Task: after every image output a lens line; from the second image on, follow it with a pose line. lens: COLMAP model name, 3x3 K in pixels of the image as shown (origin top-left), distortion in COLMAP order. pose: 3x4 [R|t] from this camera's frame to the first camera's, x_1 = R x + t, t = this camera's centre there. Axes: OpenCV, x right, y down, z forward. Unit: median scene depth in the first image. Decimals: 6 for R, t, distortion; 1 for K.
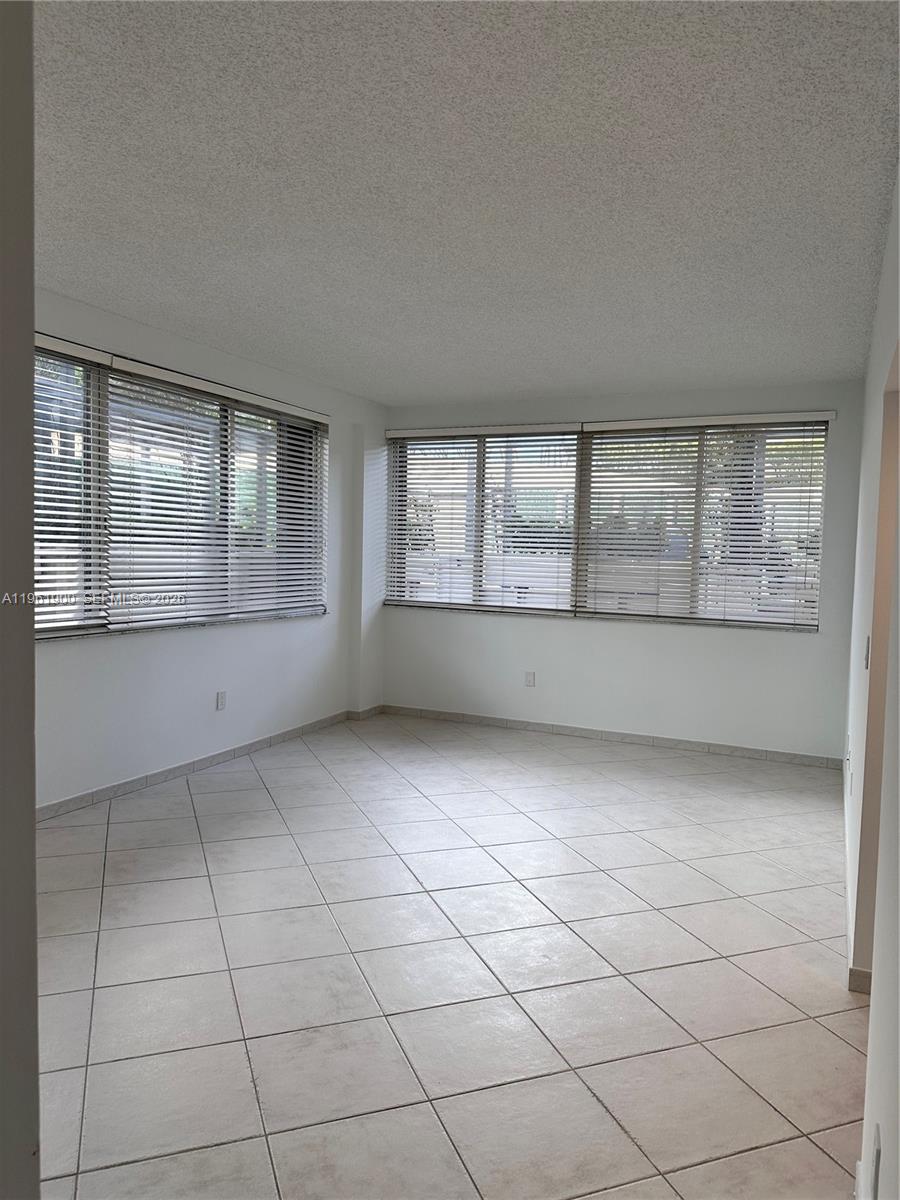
lens RADIAL K [[862.2, 0, 450.0], [0, 862.2, 600.0], [0, 0, 1]] dist [0.075475, 0.000199]
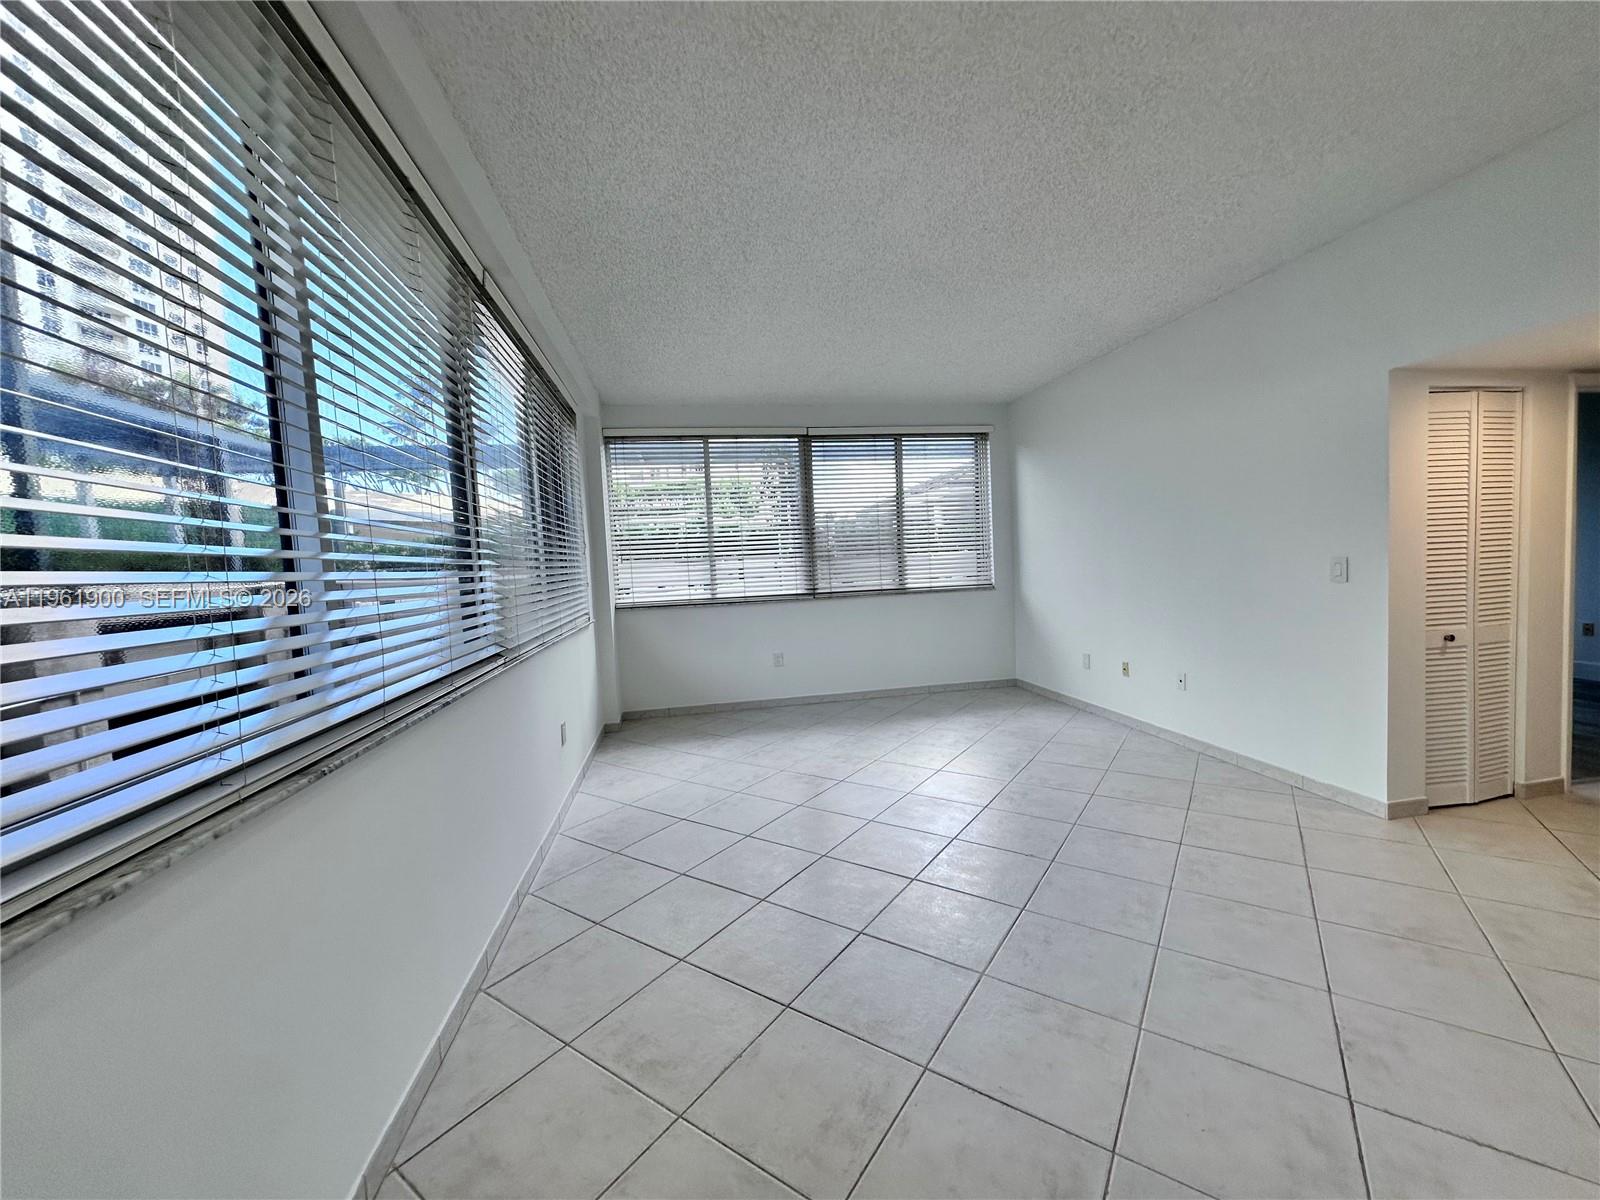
lens RADIAL K [[650.7, 0, 797.0], [0, 650.7, 601.0], [0, 0, 1]] dist [-0.002884, 0.000406]
pose [[0.818027, -0.098261, 0.566725, -0.373533], [0.105610, 0.994208, 0.019939, 0.003404], [-0.565401, 0.043541, 0.823666, 0.327391]]
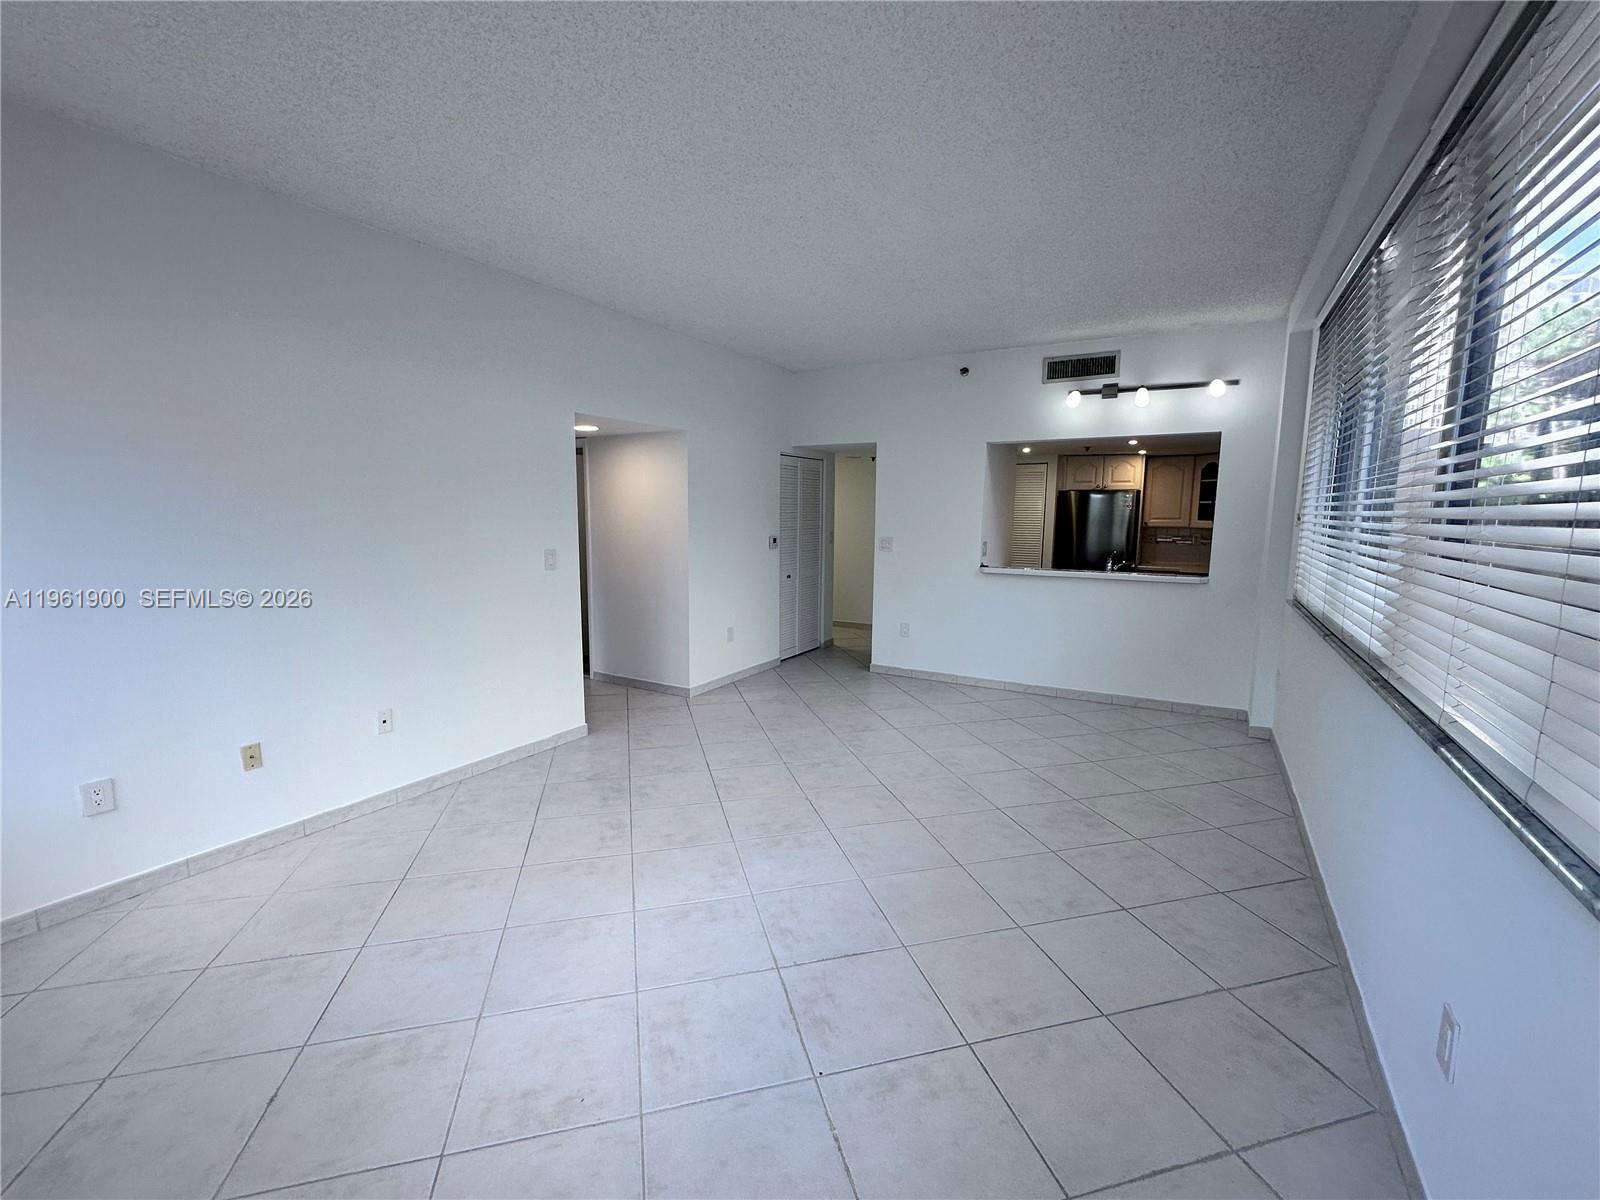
lens RADIAL K [[650.7, 0, 797.0], [0, 650.7, 601.0], [0, 0, 1]] dist [-0.002884, 0.000406]
pose [[-0.994165, -0.043297, 0.098803, -0.056775], [-0.023374, 0.980617, 0.194535, -0.056153], [-0.105310, 0.191091, -0.975907, 1.071364]]
